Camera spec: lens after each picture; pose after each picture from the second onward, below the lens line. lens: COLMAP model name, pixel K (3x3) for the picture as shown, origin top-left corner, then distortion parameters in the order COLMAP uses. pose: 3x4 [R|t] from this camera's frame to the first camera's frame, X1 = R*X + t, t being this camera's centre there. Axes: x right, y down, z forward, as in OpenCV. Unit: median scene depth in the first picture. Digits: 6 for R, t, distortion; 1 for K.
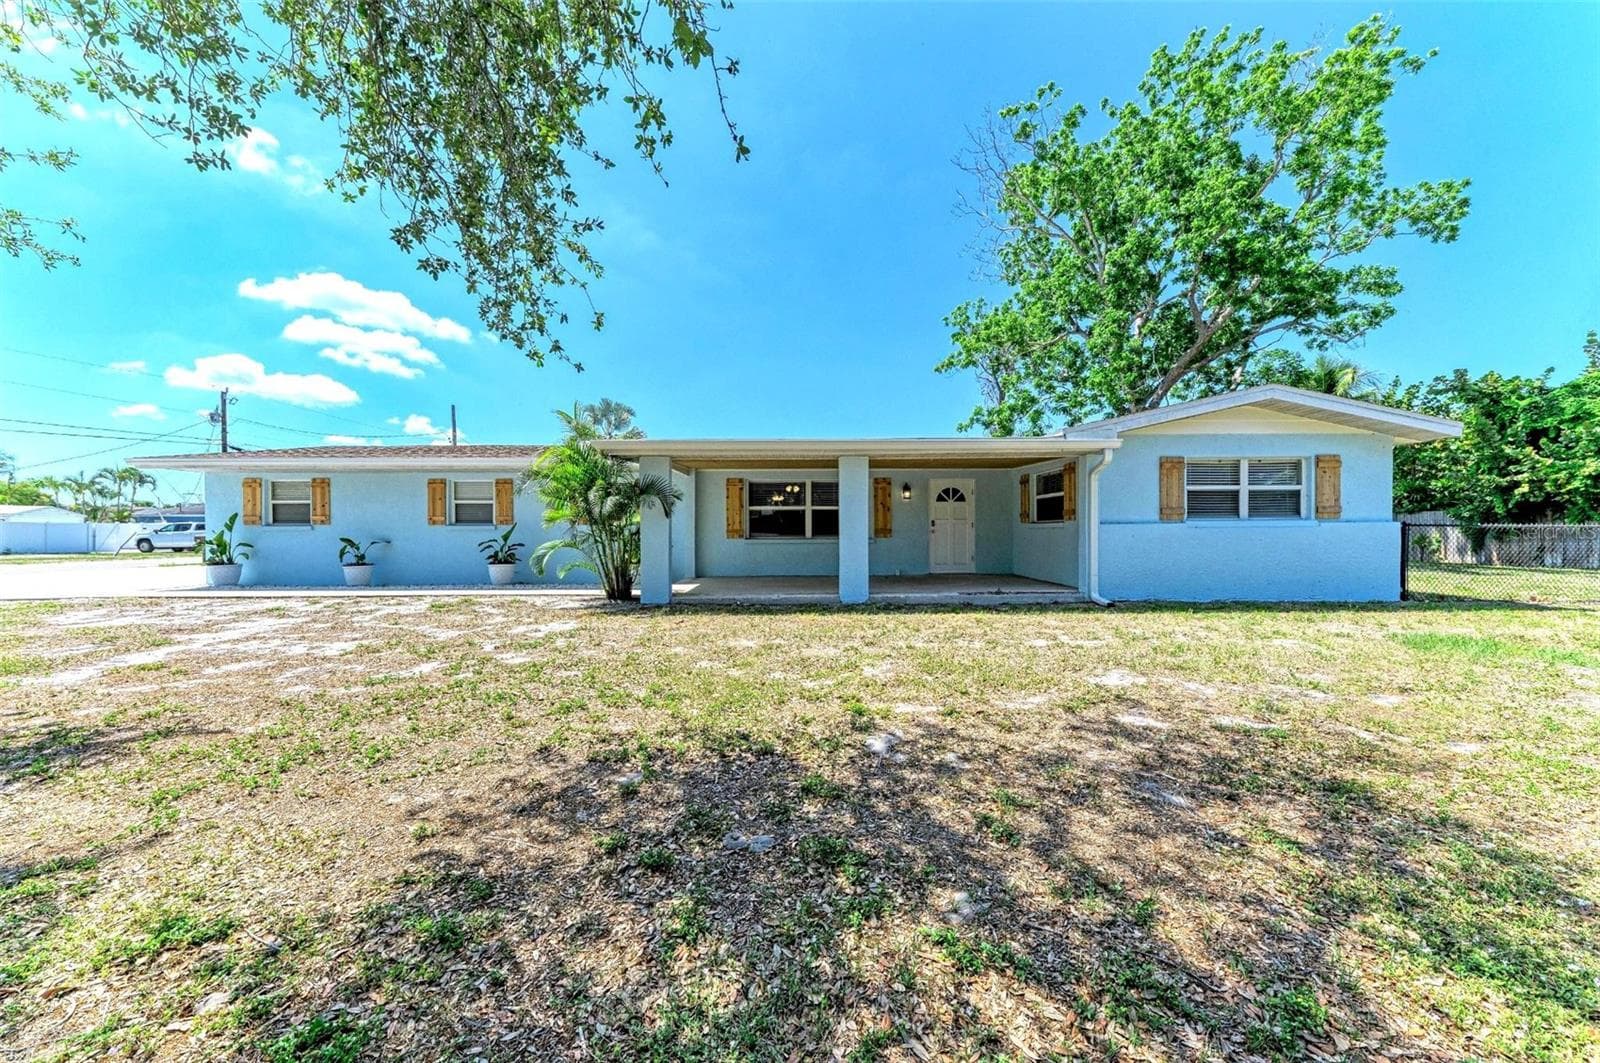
lens RADIAL K [[540.1, 0, 800.0], [0, 540.1, 531.5], [0, 0, 1]] dist [0.000996, -0.000070]
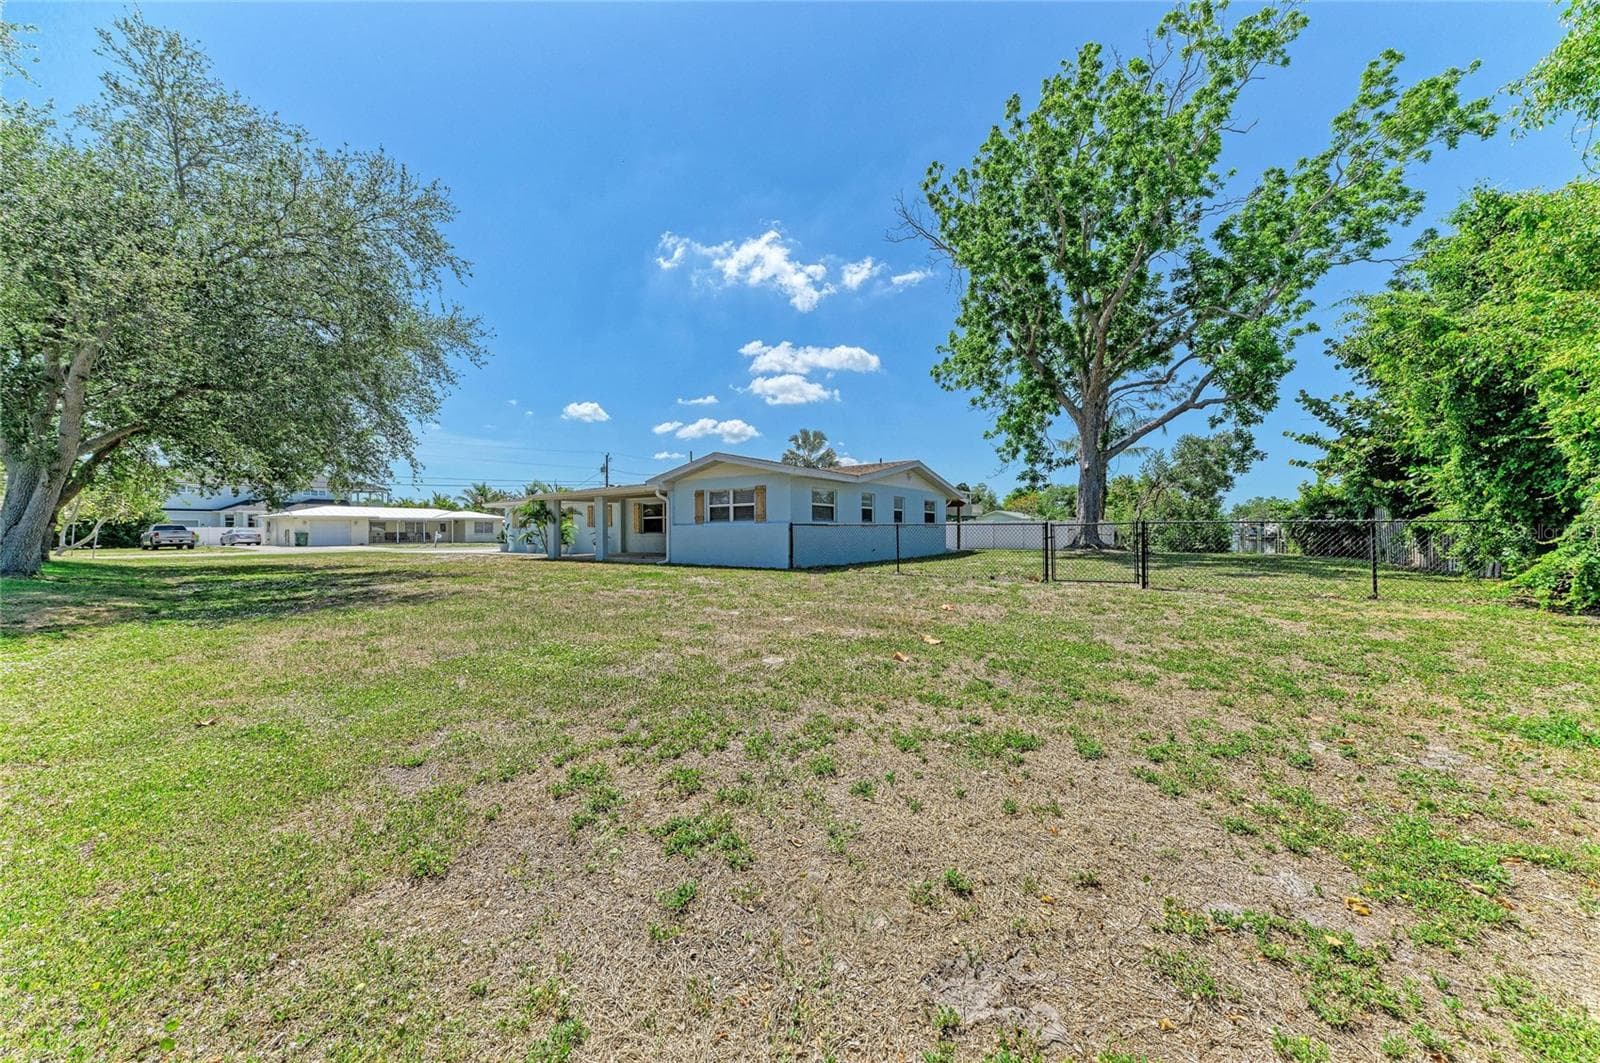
lens RADIAL K [[540.1, 0, 800.0], [0, 540.1, 531.5], [0, 0, 1]] dist [0.000996, -0.000070]
pose [[0.781253, -0.002813, -0.624208, 2.150631], [0.014395, 0.999805, 0.013510, -0.012288], [0.624048, -0.019540, 0.781141, -0.291737]]
